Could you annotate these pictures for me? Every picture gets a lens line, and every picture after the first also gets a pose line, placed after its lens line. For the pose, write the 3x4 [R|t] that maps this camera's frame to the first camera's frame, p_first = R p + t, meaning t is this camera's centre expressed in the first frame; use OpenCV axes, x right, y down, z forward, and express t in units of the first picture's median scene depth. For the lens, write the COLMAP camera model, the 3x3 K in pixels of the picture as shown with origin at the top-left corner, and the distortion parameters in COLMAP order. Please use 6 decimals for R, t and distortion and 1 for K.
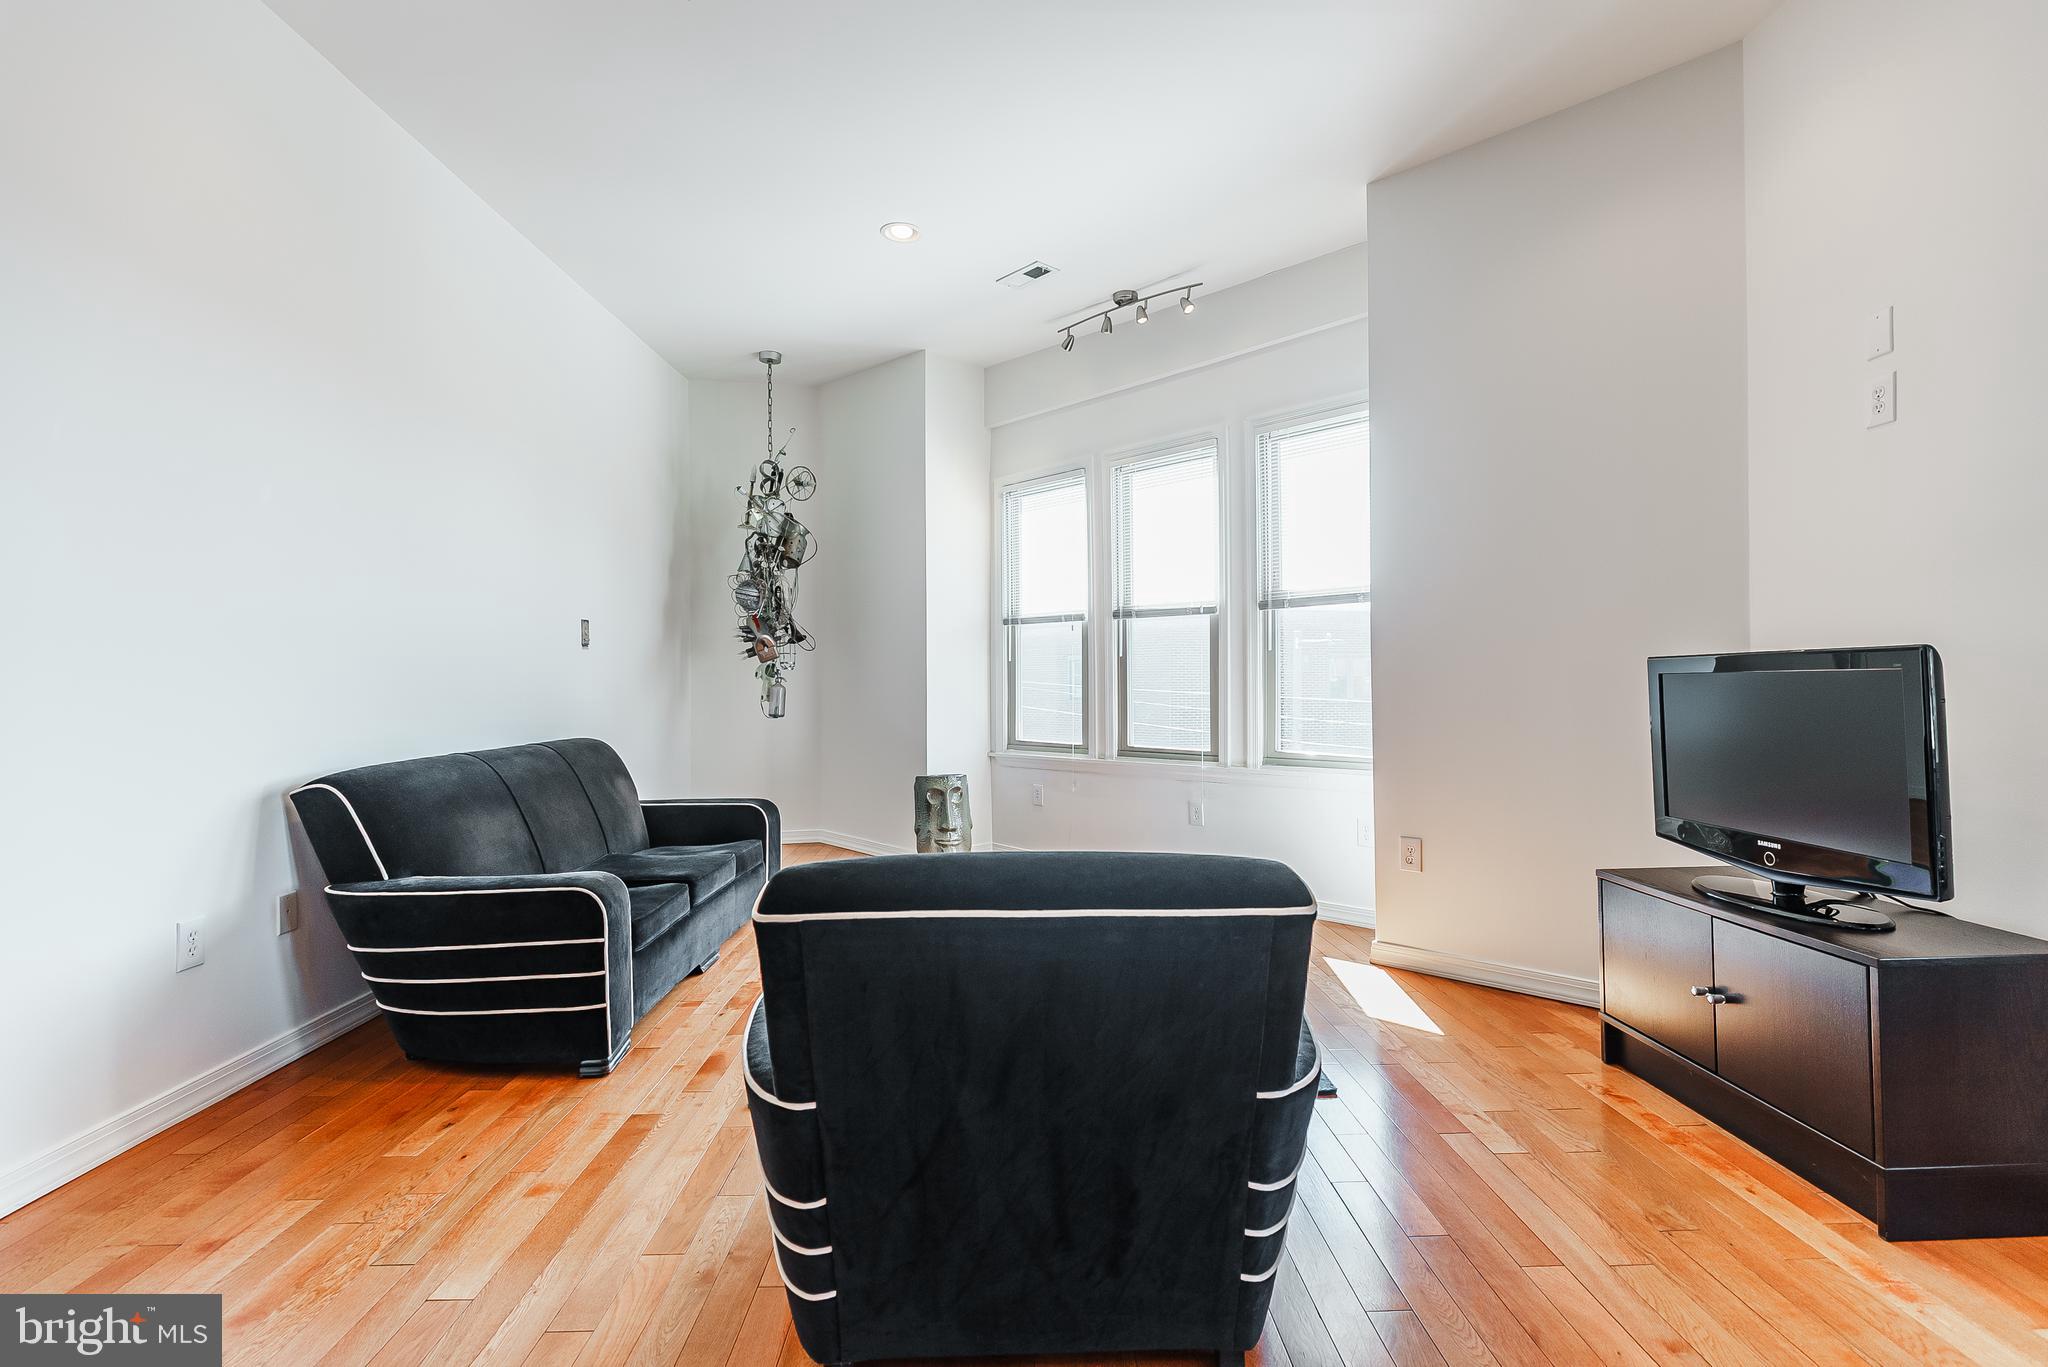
lens RADIAL K [[934.9, 0, 1016.9], [0, 934.9, 677.2], [0, 0, 1]] dist [0.002306, -0.000388]
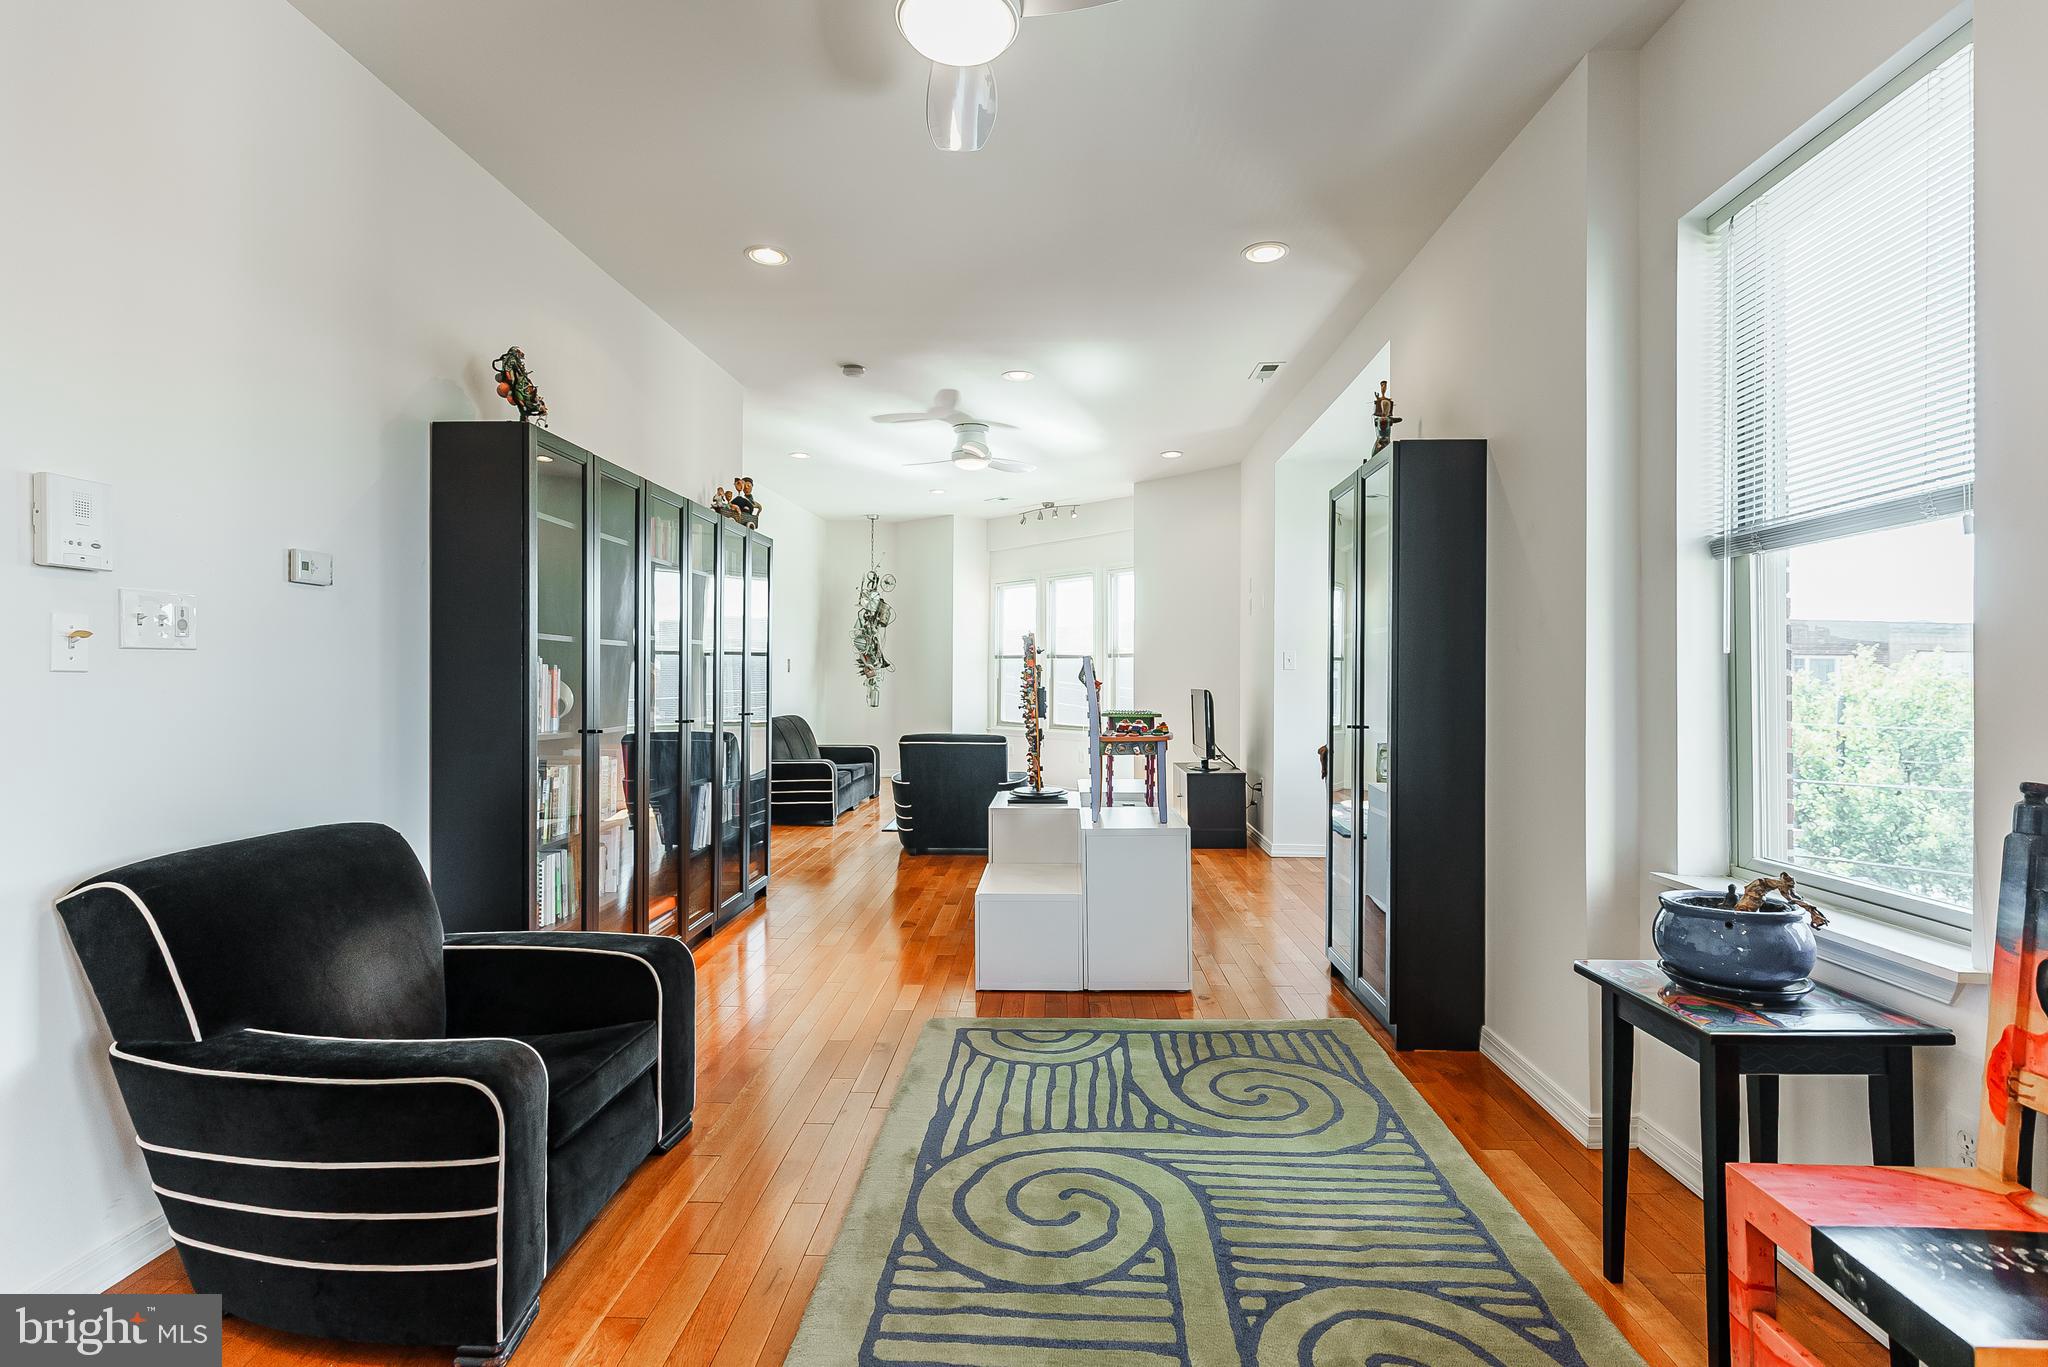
lens RADIAL K [[934.9, 0, 1025.1], [0, 934.9, 679.3], [0, 0, 1]] dist [0.002306, -0.000388]
pose [[0.998568, 0.010218, -0.052504, 0.147013], [-0.009888, 0.999930, 0.006537, -0.028607], [0.052567, -0.006008, 0.998599, -0.876273]]
